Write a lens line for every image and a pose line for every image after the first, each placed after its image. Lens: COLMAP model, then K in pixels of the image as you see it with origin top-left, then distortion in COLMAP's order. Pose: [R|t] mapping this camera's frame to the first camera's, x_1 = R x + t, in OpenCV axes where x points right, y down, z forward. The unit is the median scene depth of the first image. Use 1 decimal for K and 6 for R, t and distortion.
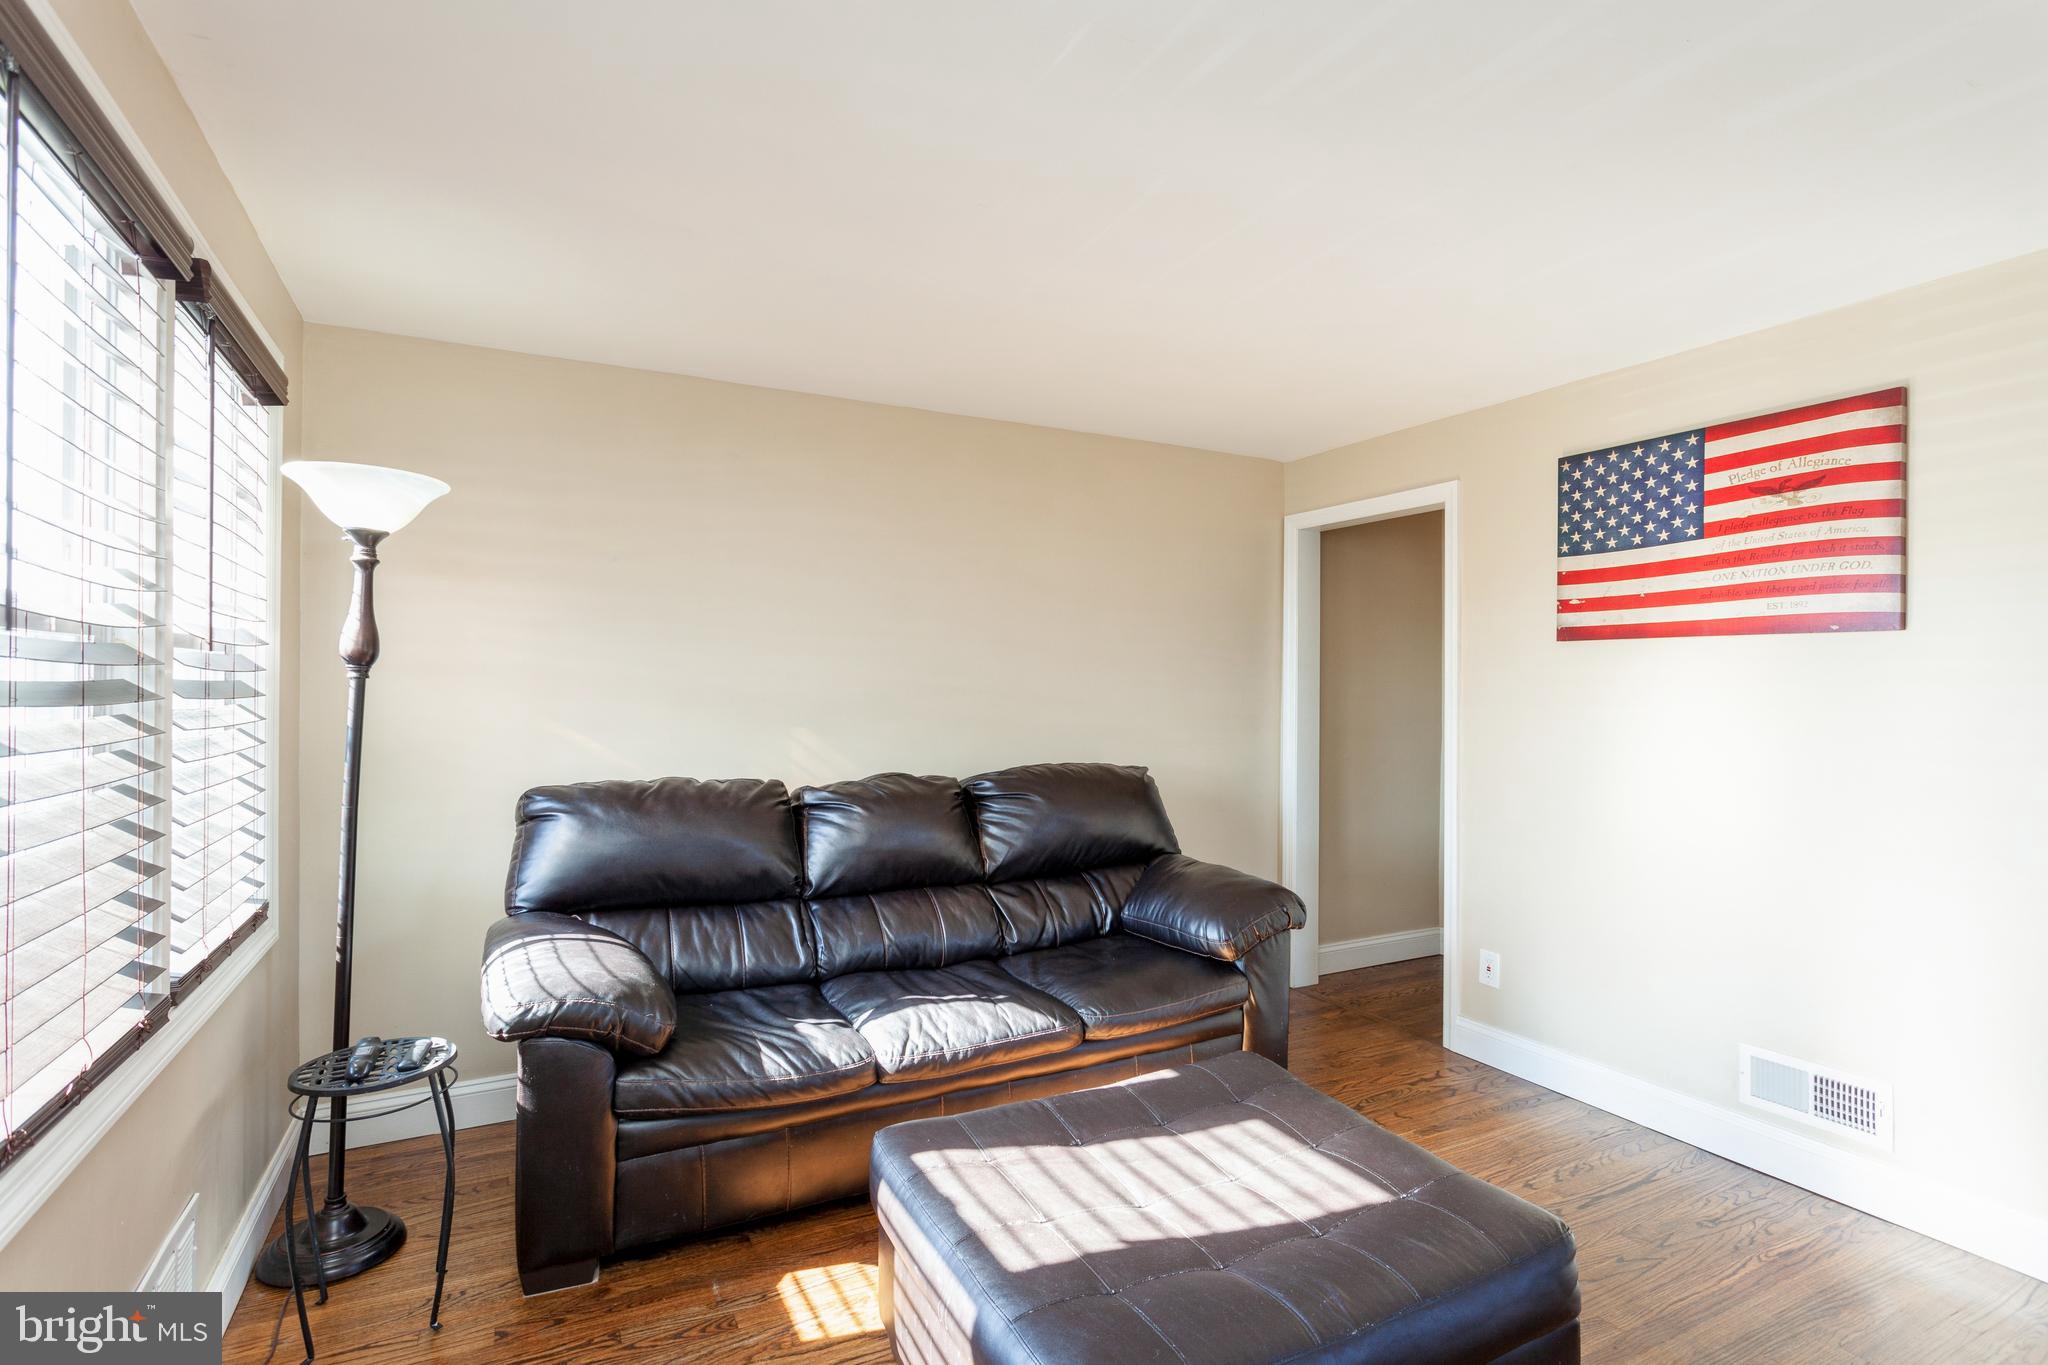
lens RADIAL K [[985.8, 0, 1039.7], [0, 985.8, 693.9], [0, 0, 1]] dist [0.007349, 0.004566]
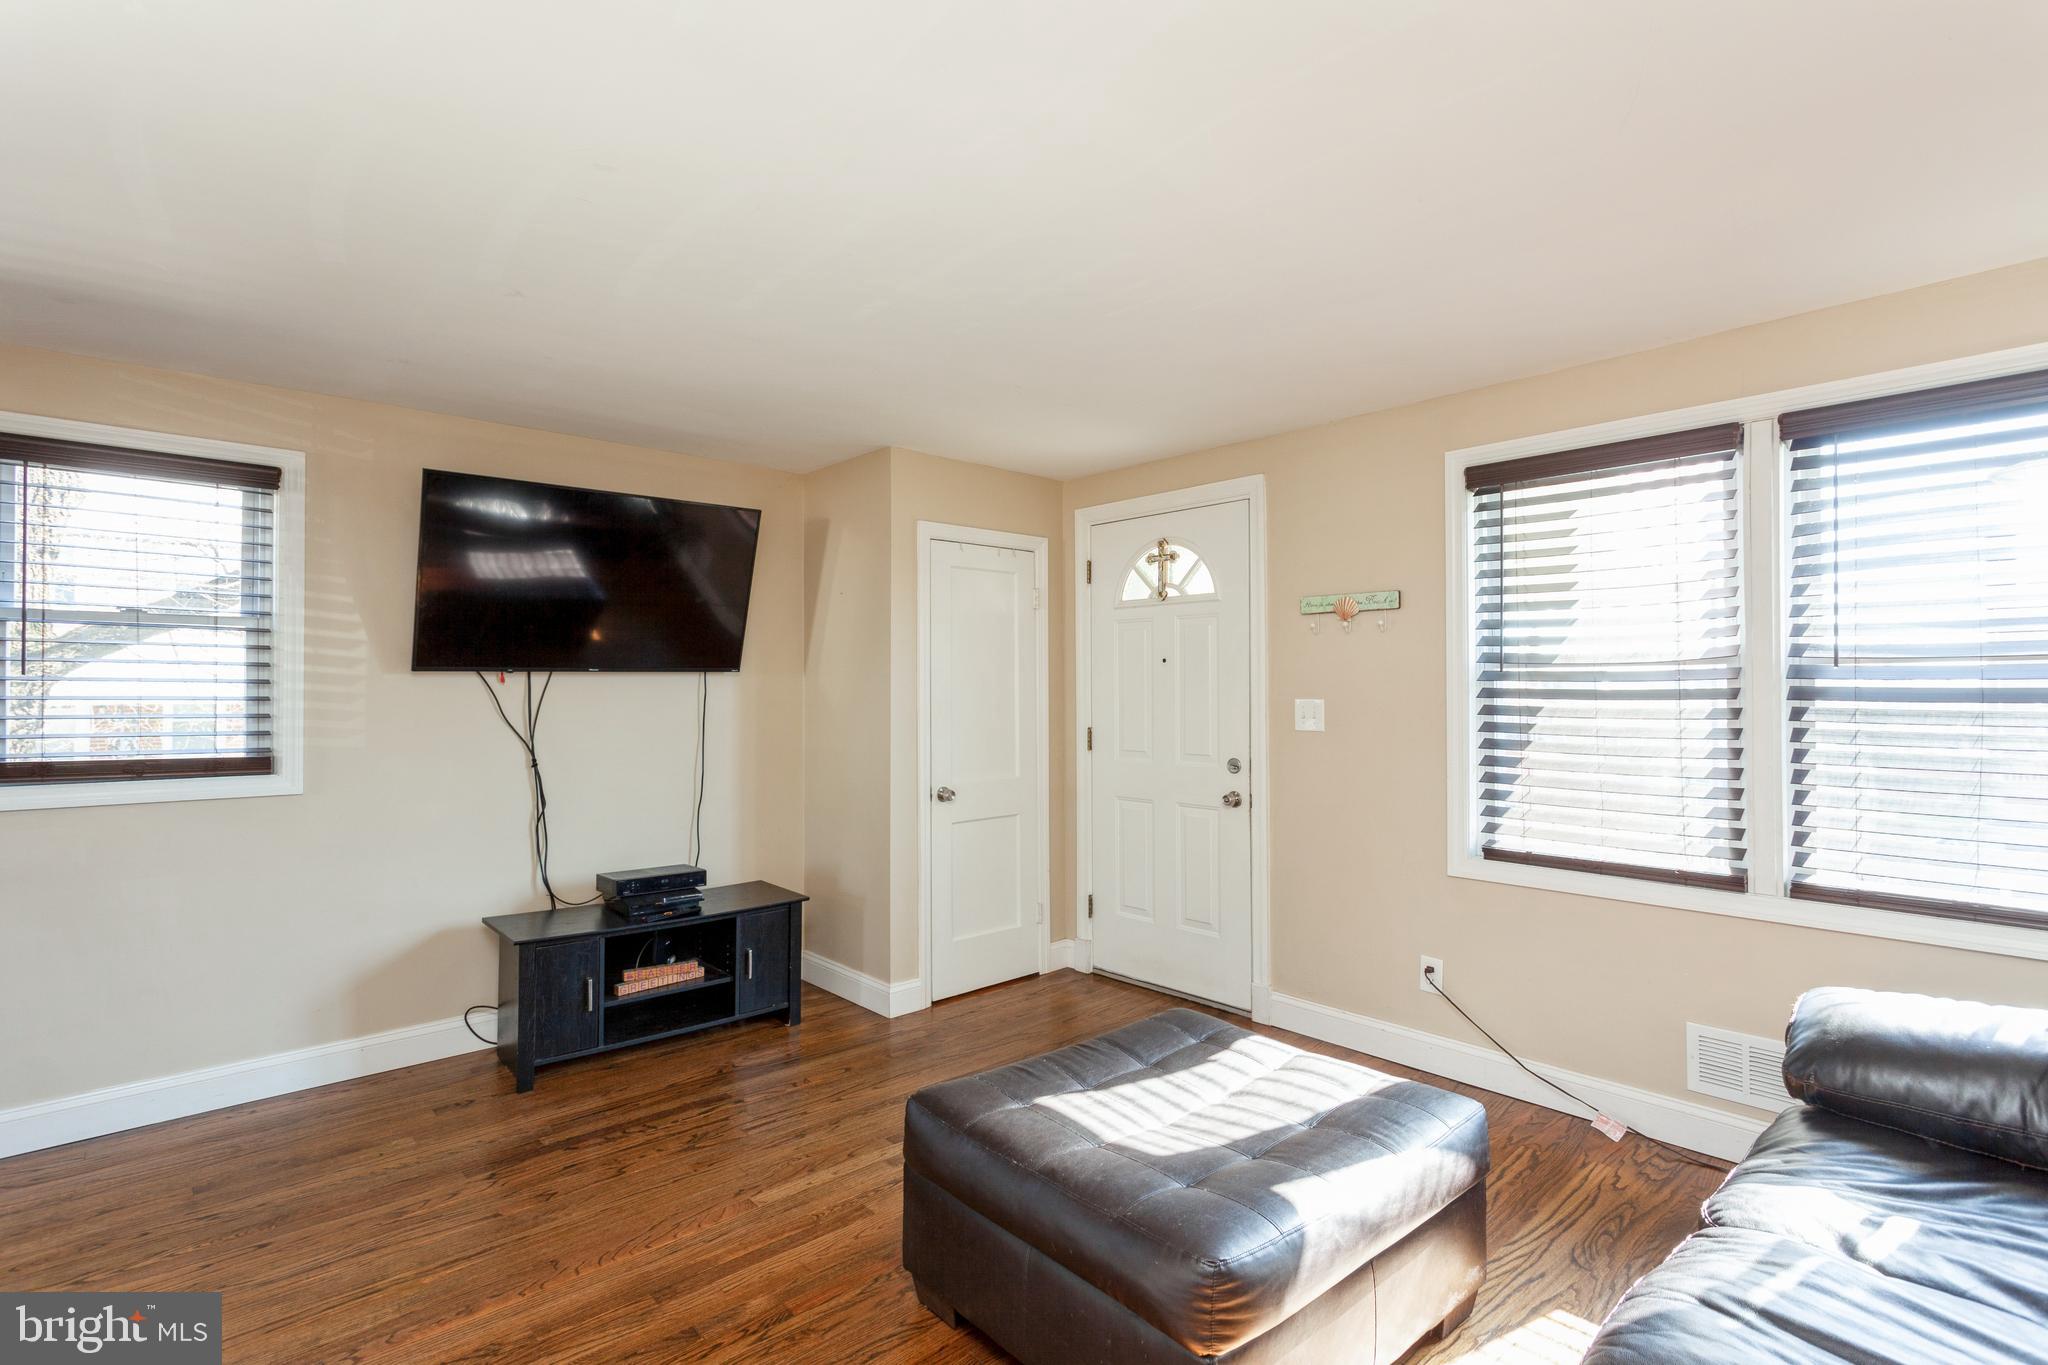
lens RADIAL K [[985.8, 0, 1031.8], [0, 985.8, 689.7], [0, 0, 1]] dist [0.007349, 0.004566]
pose [[-0.970707, -0.003832, -0.240237, 0.375554], [-0.004401, 0.999989, 0.001830, -0.004915], [0.240228, 0.002833, -0.970712, 1.257147]]
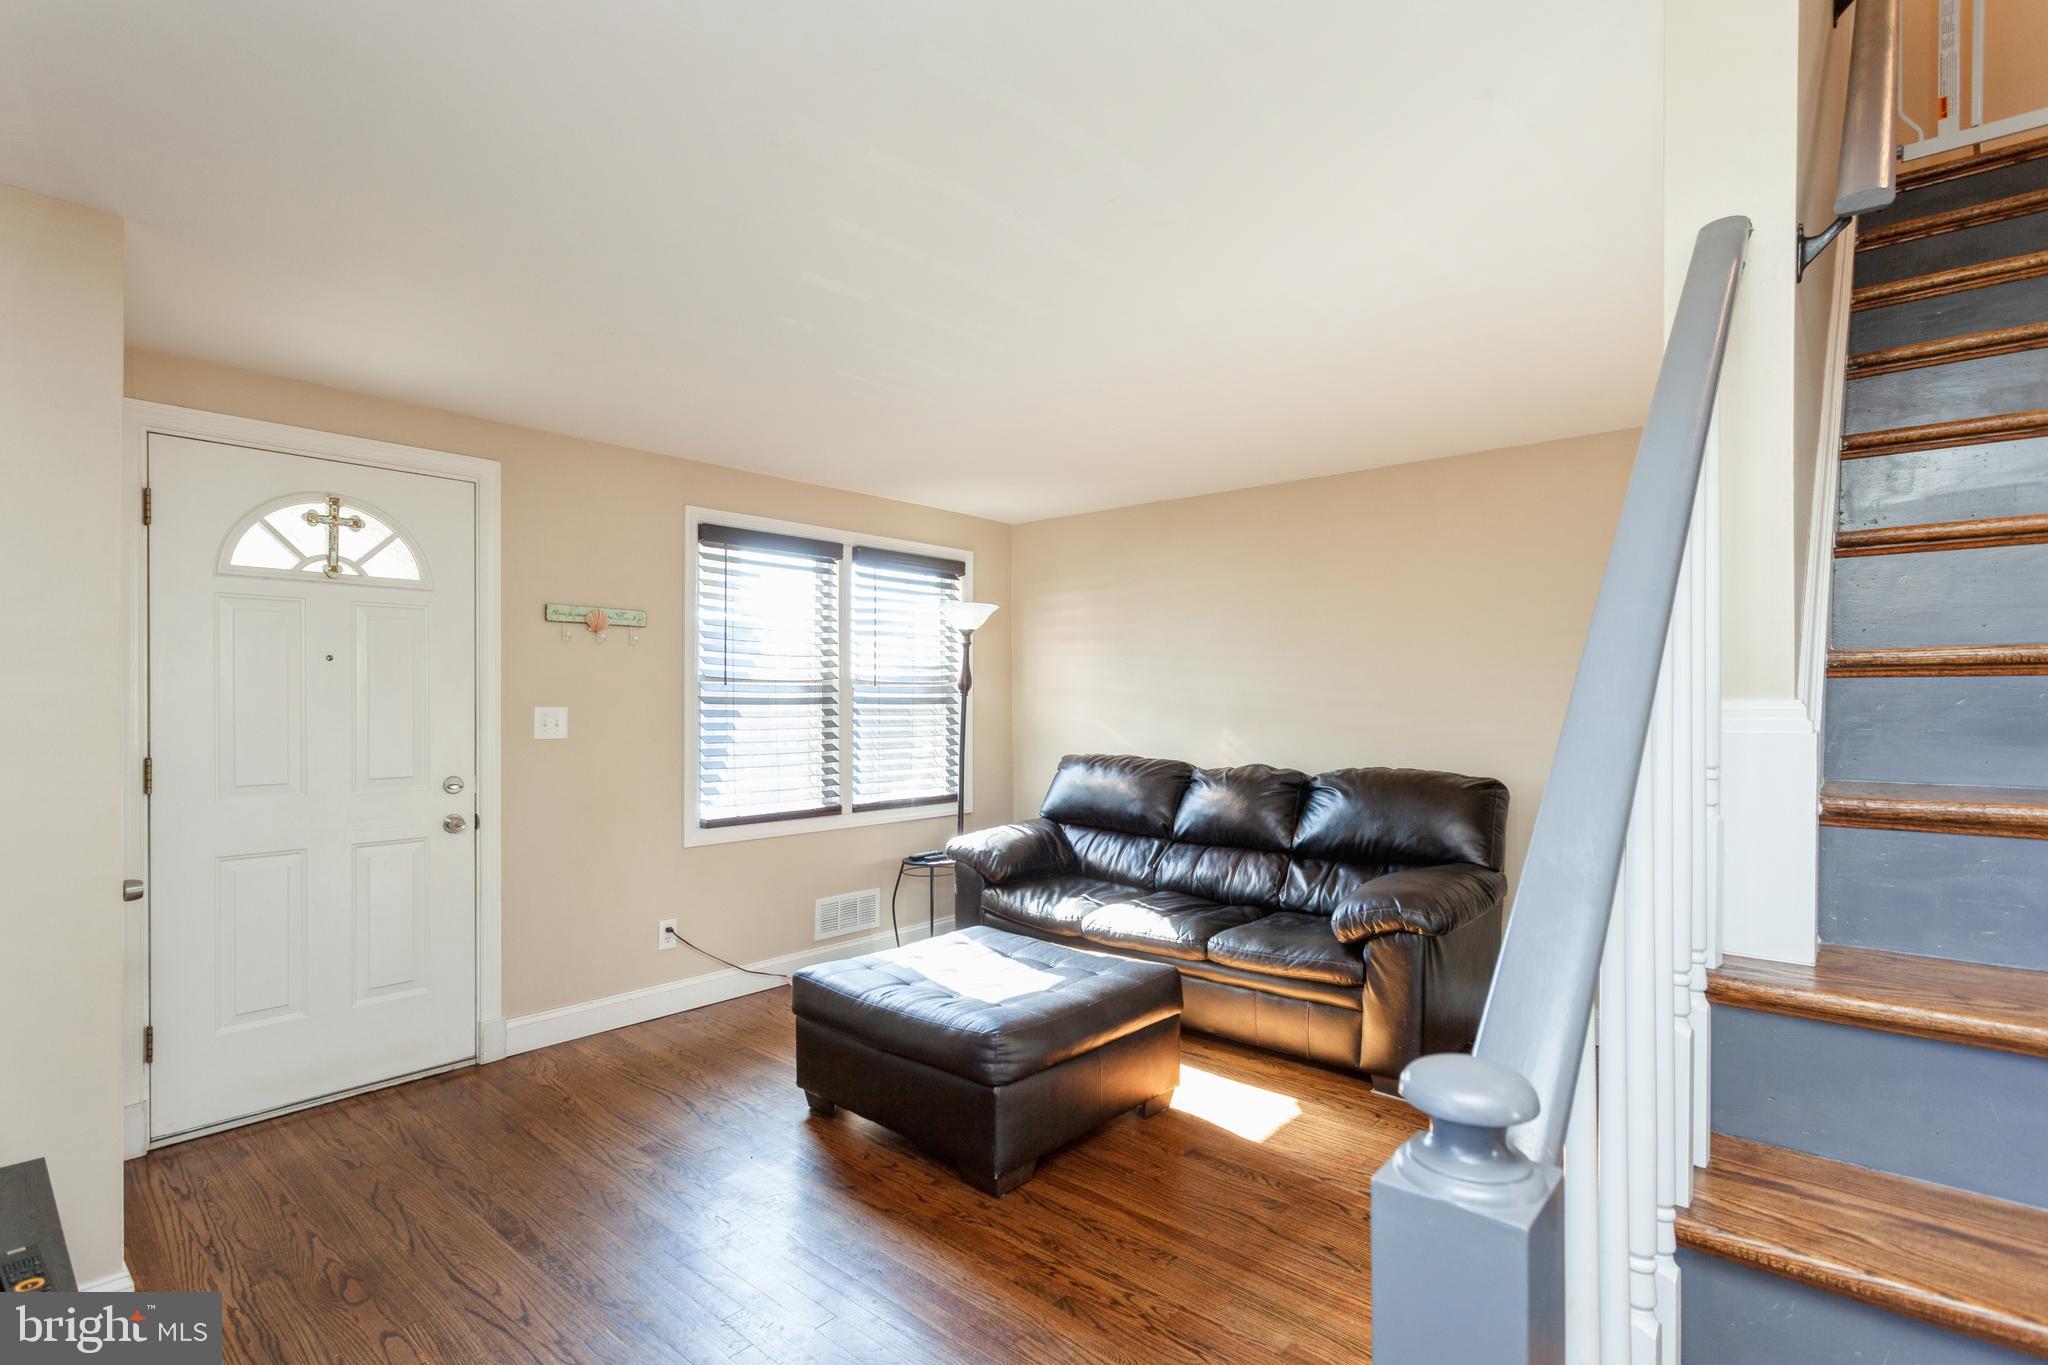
lens RADIAL K [[985.8, 0, 1047.0], [0, 985.8, 697.7], [0, 0, 1]] dist [0.007349, 0.004566]
pose [[0.360749, -0.001919, -0.932661, 1.109405], [-0.005313, 0.999977, -0.004113, -0.002183], [0.932648, 0.006439, 0.360731, 0.276959]]
